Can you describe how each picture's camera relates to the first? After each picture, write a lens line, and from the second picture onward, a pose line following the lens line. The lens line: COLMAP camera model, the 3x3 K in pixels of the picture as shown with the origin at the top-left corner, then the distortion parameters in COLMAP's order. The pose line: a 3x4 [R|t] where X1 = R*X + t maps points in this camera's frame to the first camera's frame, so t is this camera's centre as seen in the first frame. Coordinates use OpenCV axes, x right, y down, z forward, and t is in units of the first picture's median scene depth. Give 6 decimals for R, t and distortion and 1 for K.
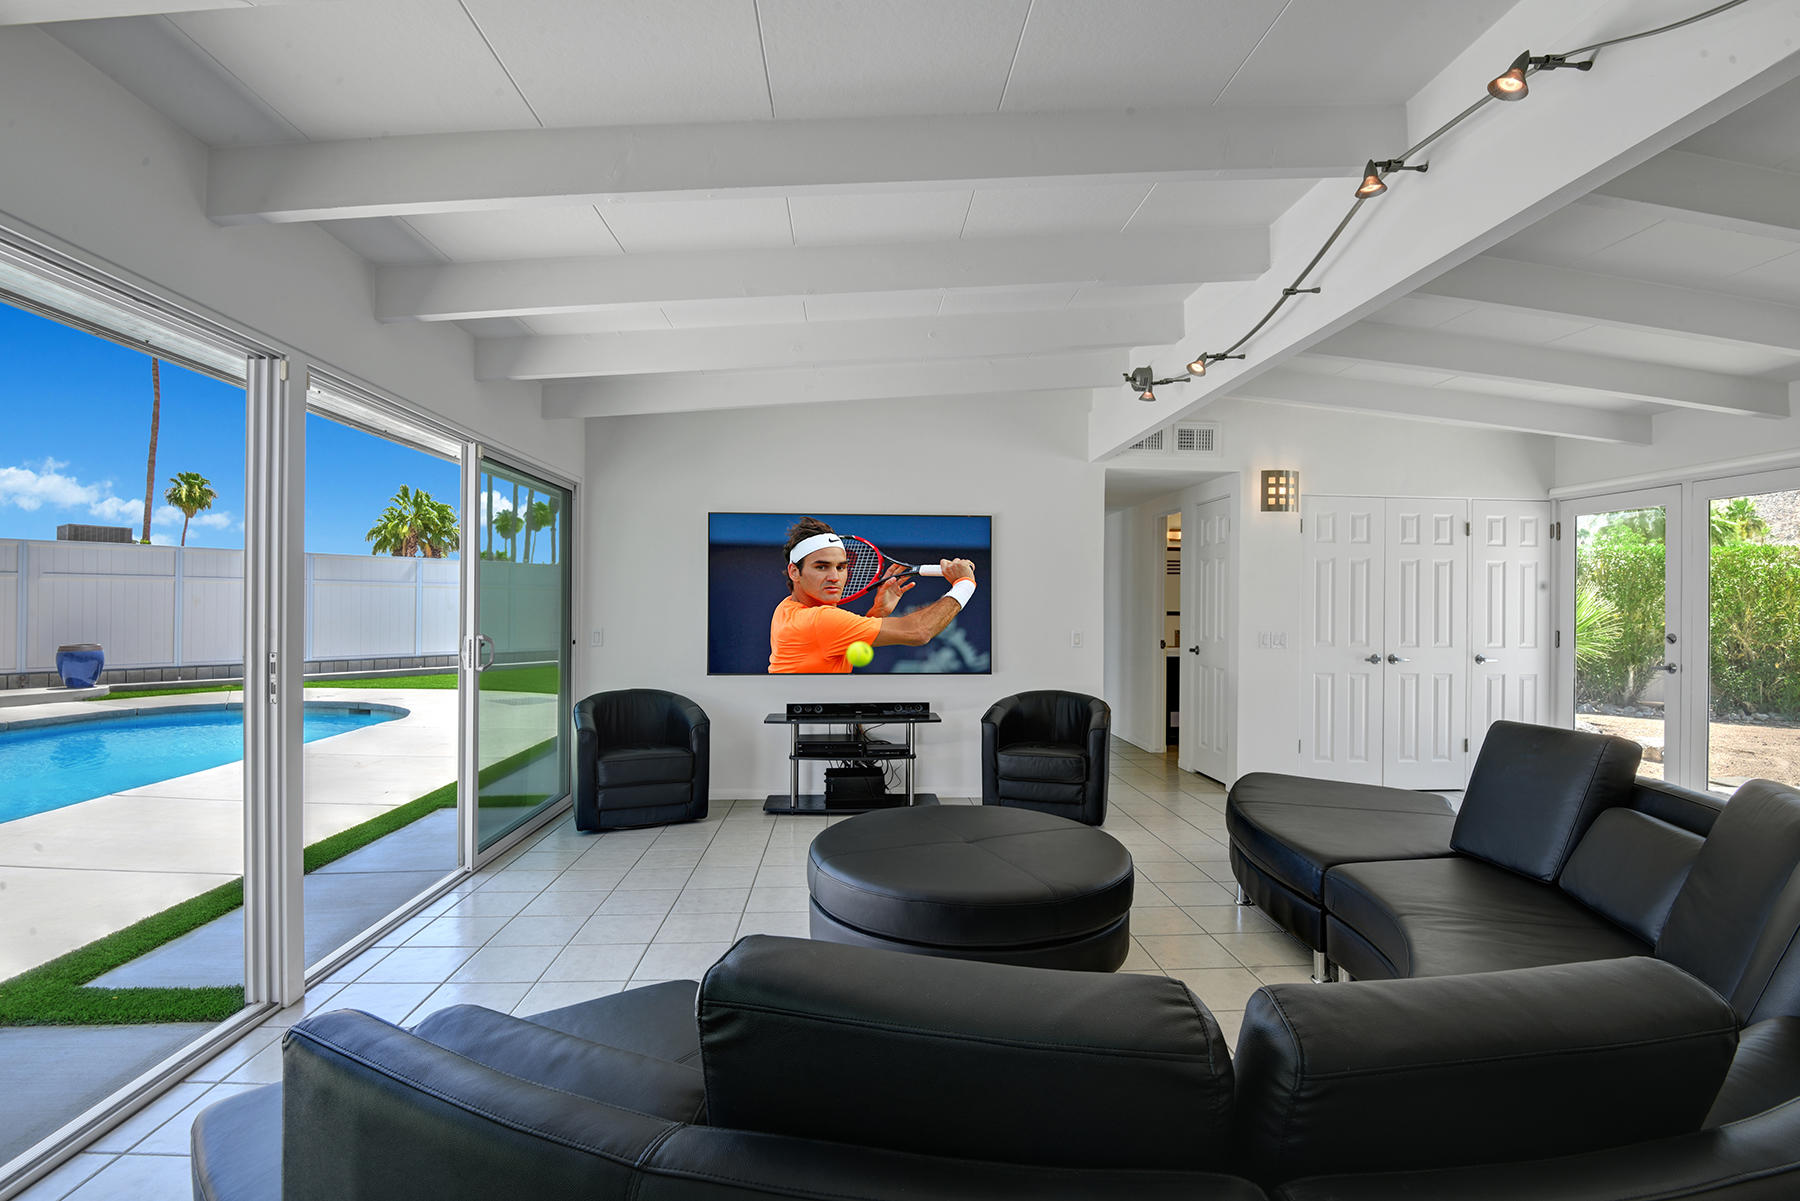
lens RADIAL K [[853.1, 0, 886.0], [0, 853.1, 592.9], [0, 0, 1]] dist [-0.019931, -0.004162]
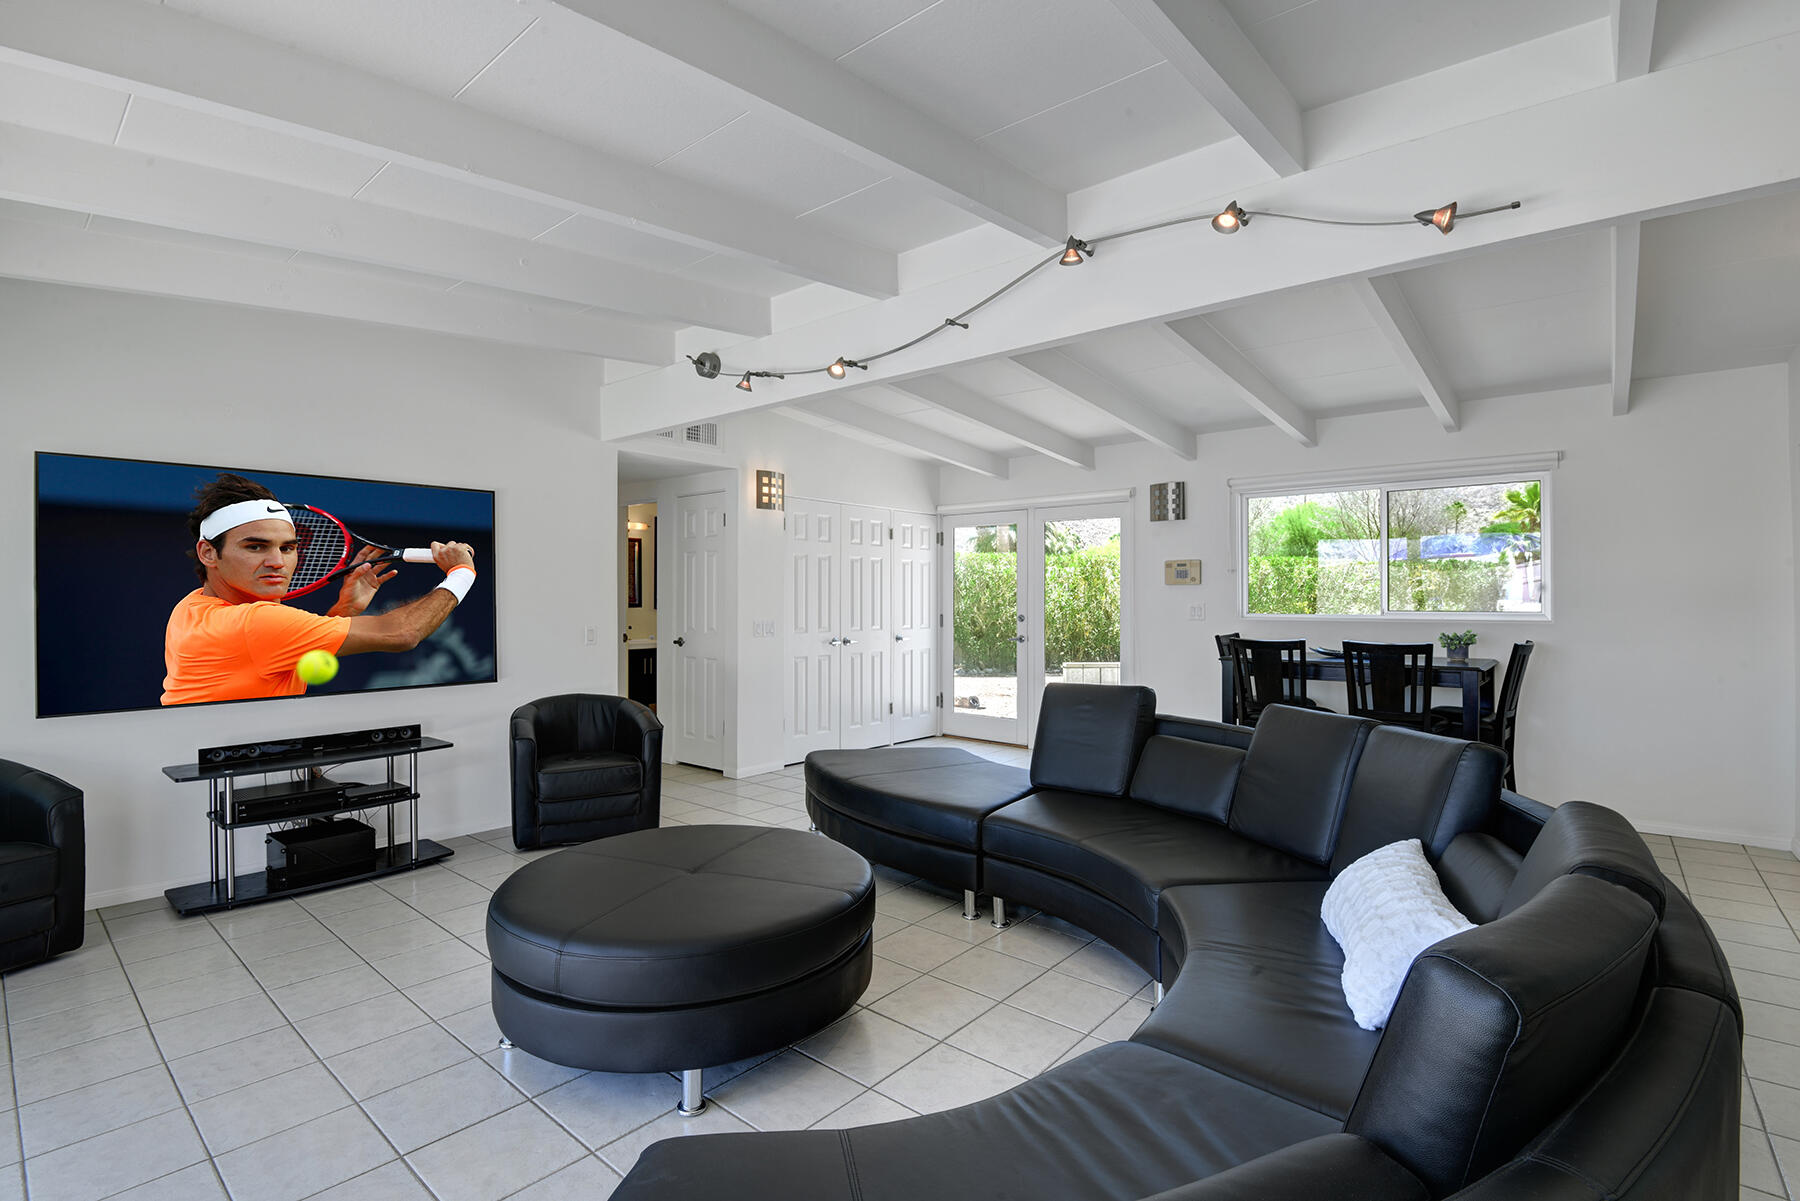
lens RADIAL K [[853.1, 0, 906.0], [0, 853.1, 594.2], [0, 0, 1]] dist [-0.019931, -0.004162]
pose [[0.679118, -0.005439, 0.734009, -0.216502], [-0.003492, 0.999937, 0.010641, -0.000481], [-0.734021, -0.009790, 0.679056, 0.140457]]
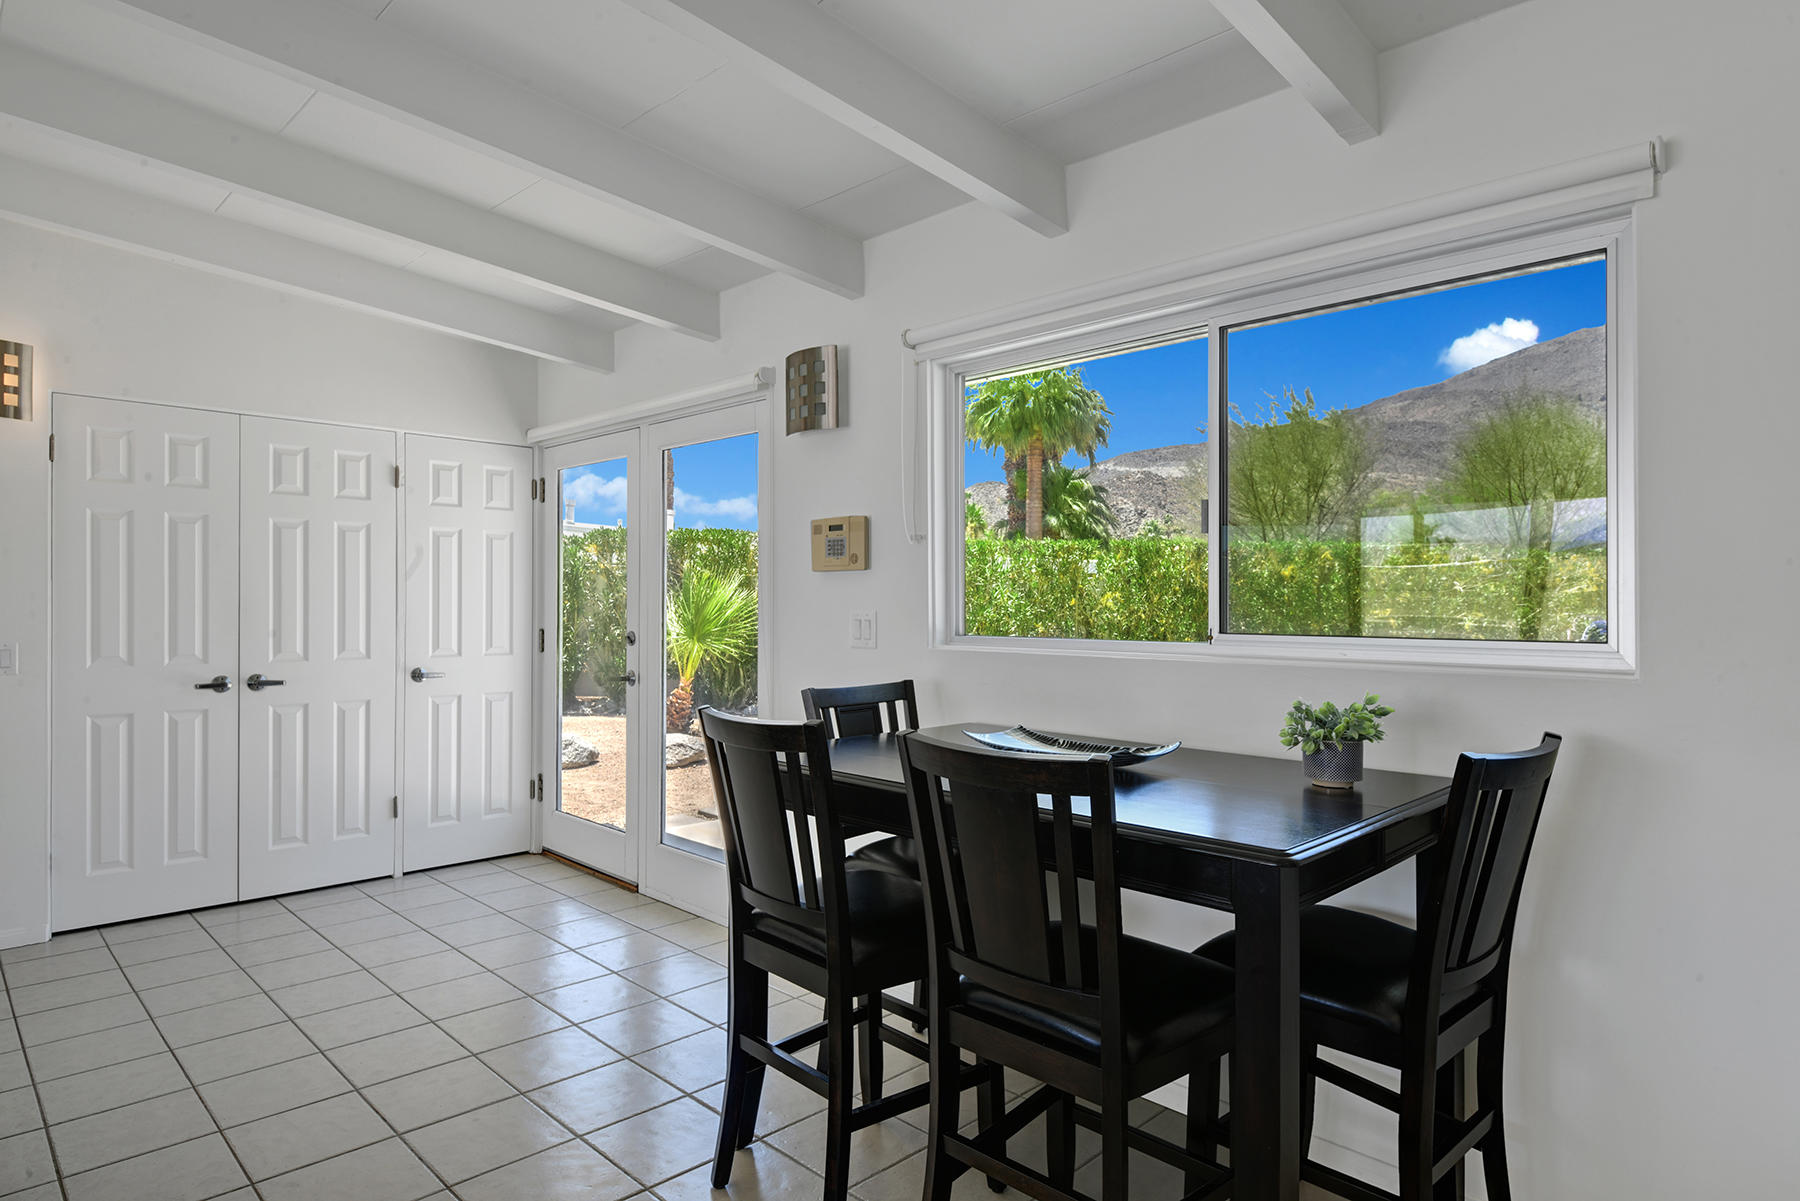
lens RADIAL K [[978.7, 0, 954.4], [0, 978.7, 597.4], [0, 0, 1]] dist [-0.010001, -0.001607]
pose [[0.740956, -0.002271, 0.671550, 0.511101], [-0.005579, 0.999939, 0.009537, 0.008026], [-0.671531, -0.010813, 0.740898, 0.153043]]
